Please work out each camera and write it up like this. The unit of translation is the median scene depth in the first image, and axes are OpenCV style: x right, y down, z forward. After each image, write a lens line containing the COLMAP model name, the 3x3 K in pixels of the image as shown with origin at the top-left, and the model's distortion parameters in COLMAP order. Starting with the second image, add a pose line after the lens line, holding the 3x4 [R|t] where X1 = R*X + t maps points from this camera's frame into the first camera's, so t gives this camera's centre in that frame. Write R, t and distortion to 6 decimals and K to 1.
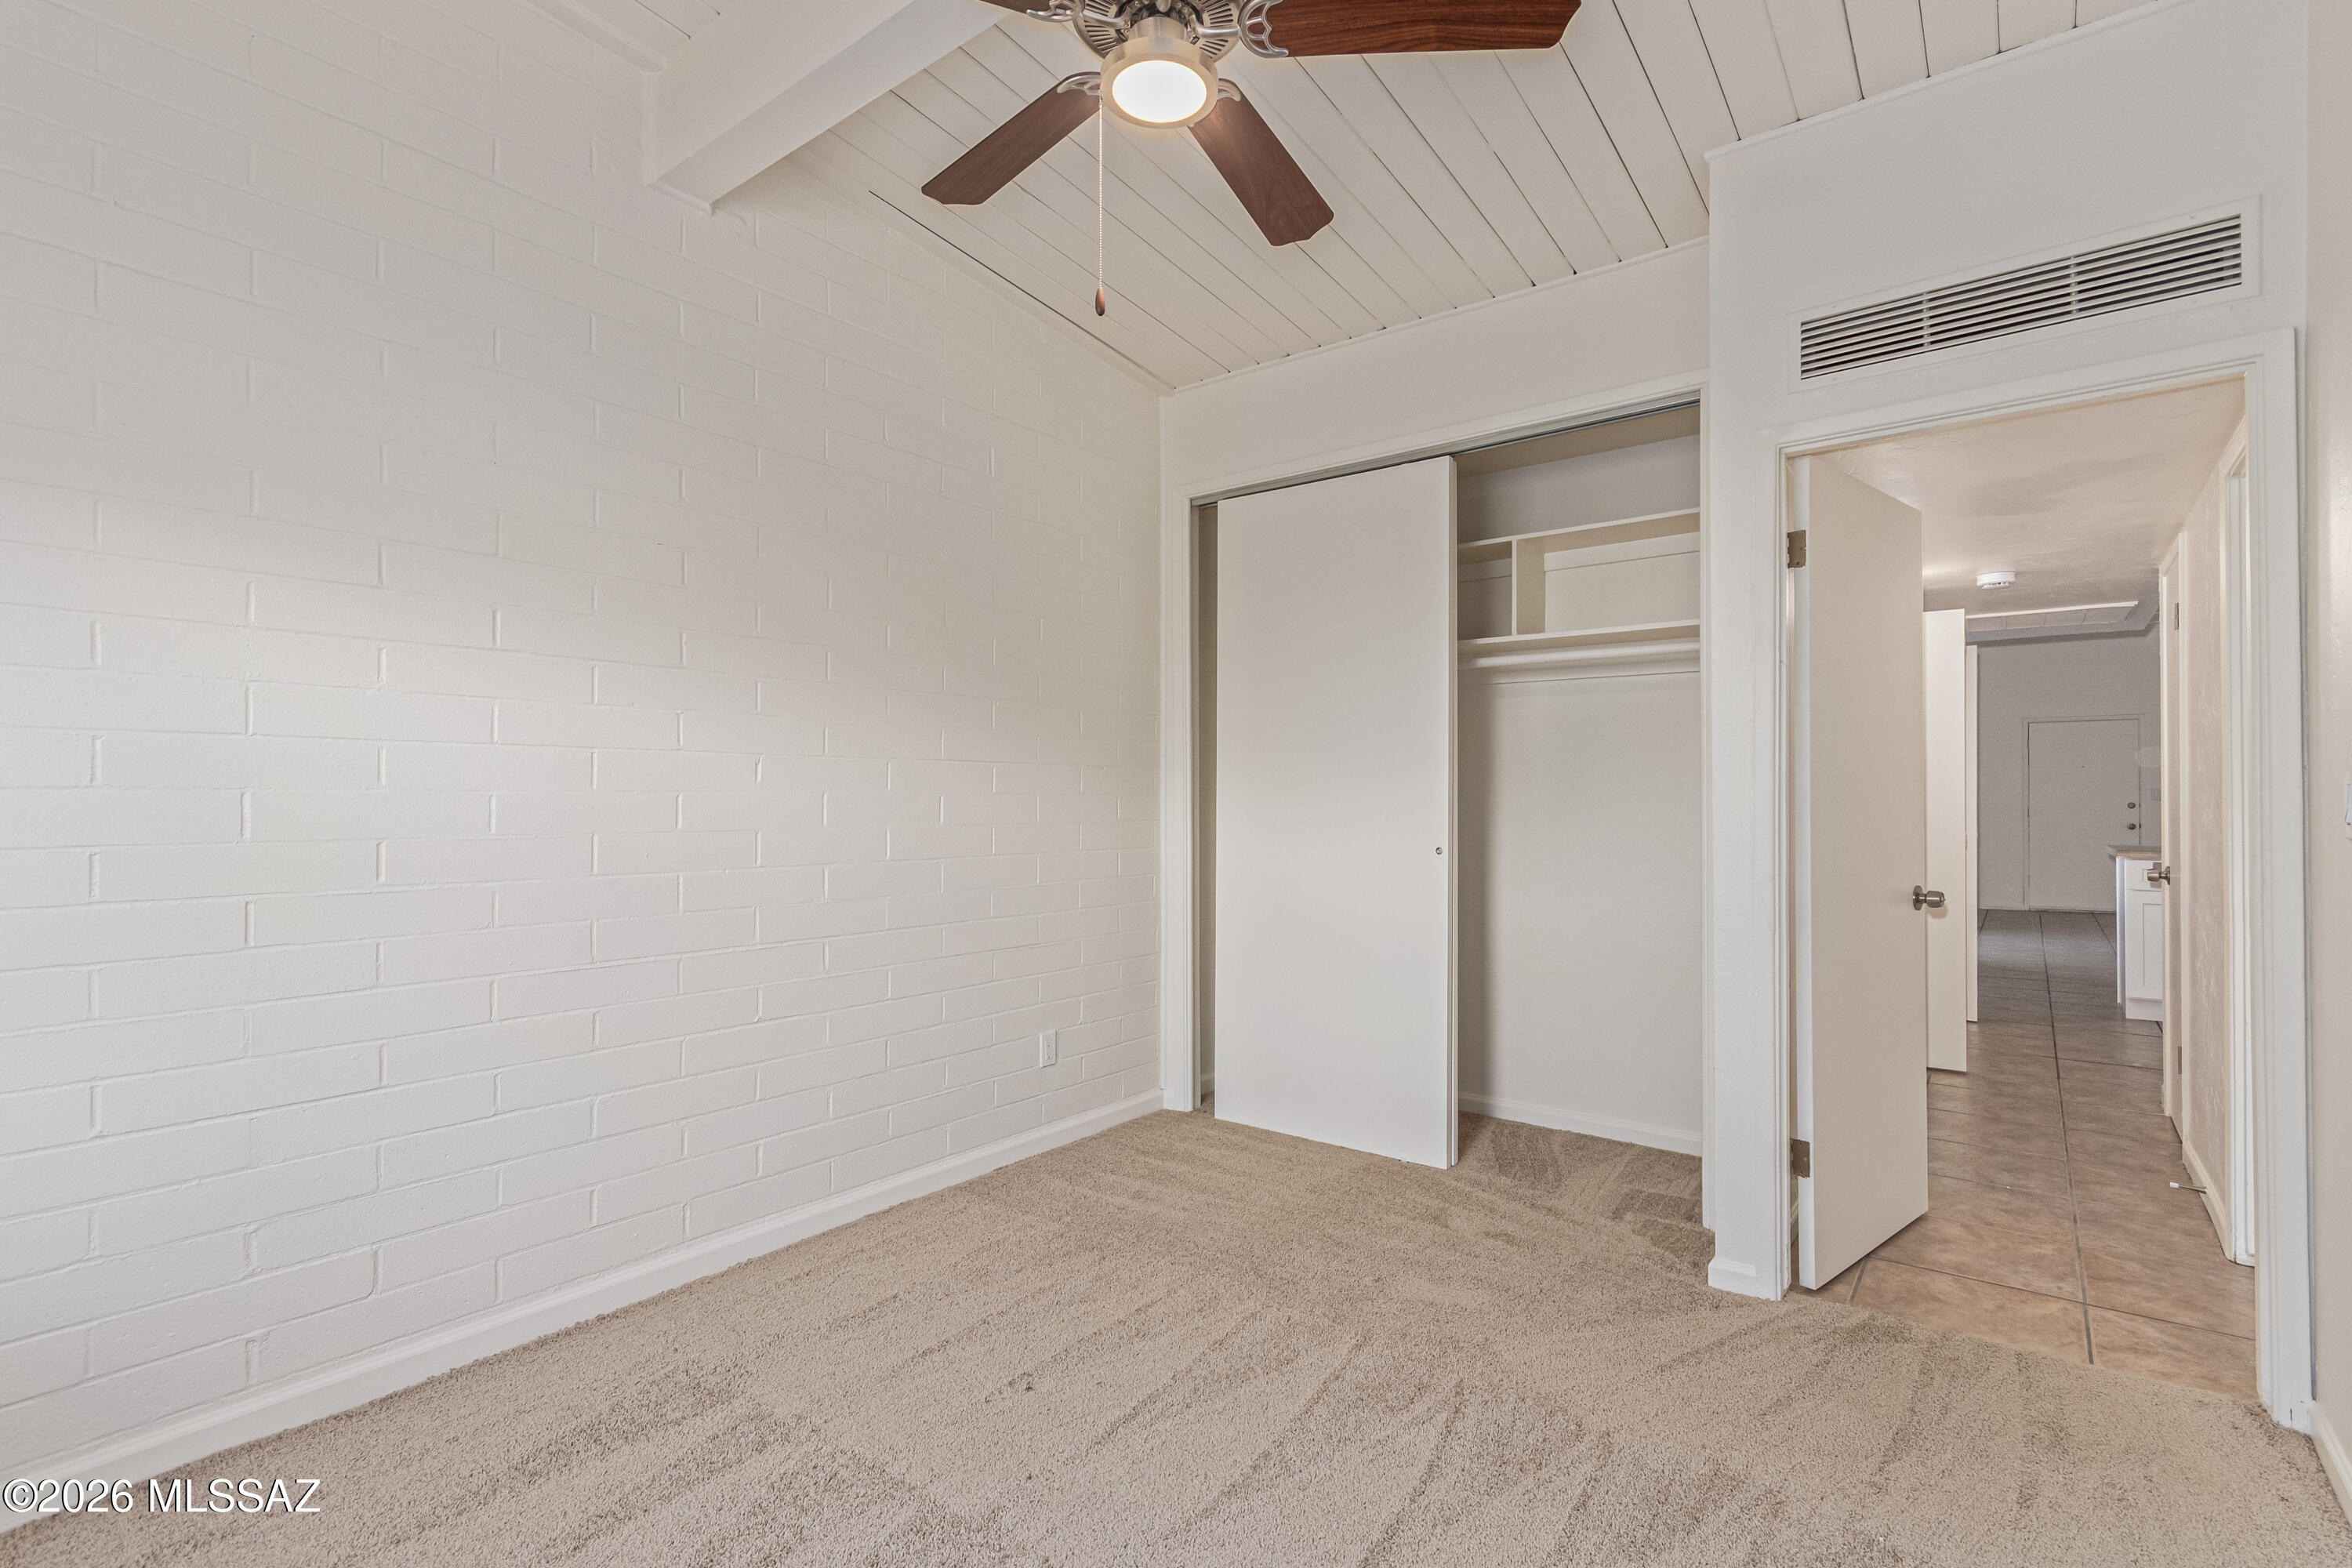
lens RADIAL K [[1085.8, 0, 1196.7], [0, 1085.8, 794.7], [0, 0, 1]] dist [0.004402, 0.001175]
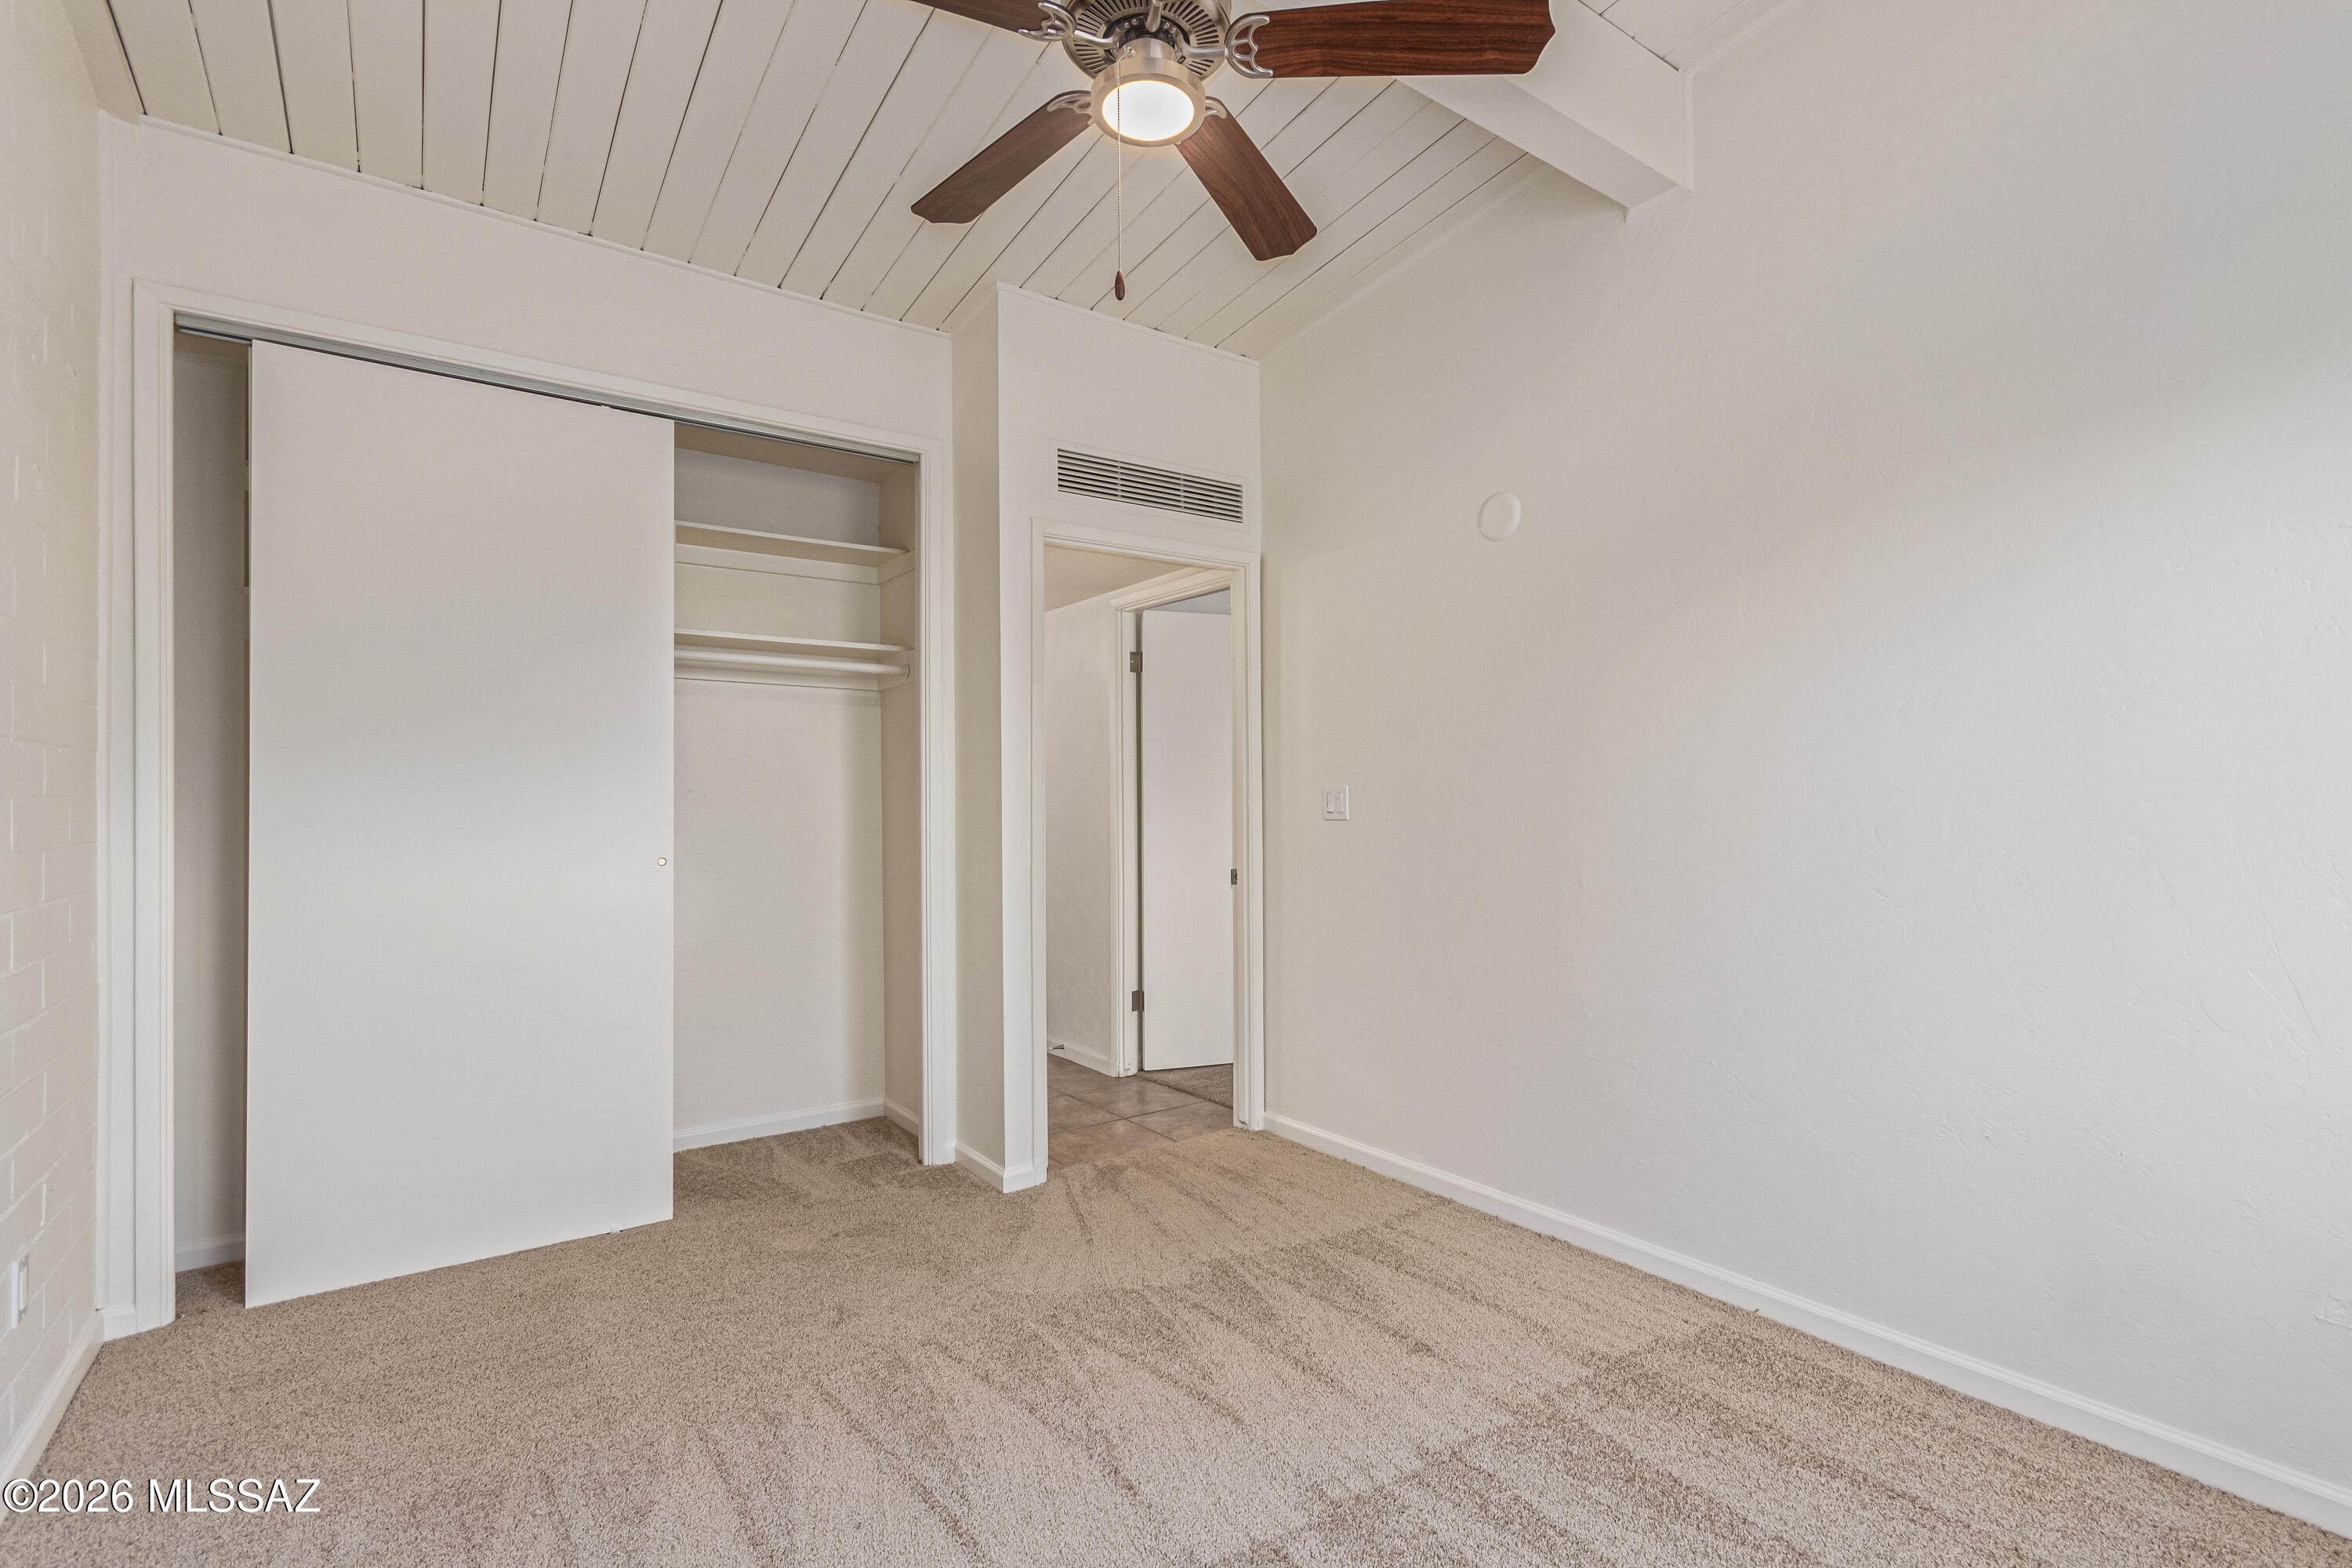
lens RADIAL K [[1085.8, 0, 1196.7], [0, 1085.8, 794.7], [0, 0, 1]] dist [0.004402, 0.001175]
pose [[0.285820, 0.003406, 0.958277, -0.685720], [-0.000297, 0.999994, -0.003466, -0.000231], [-0.958283, 0.000706, 0.285819, 0.452492]]
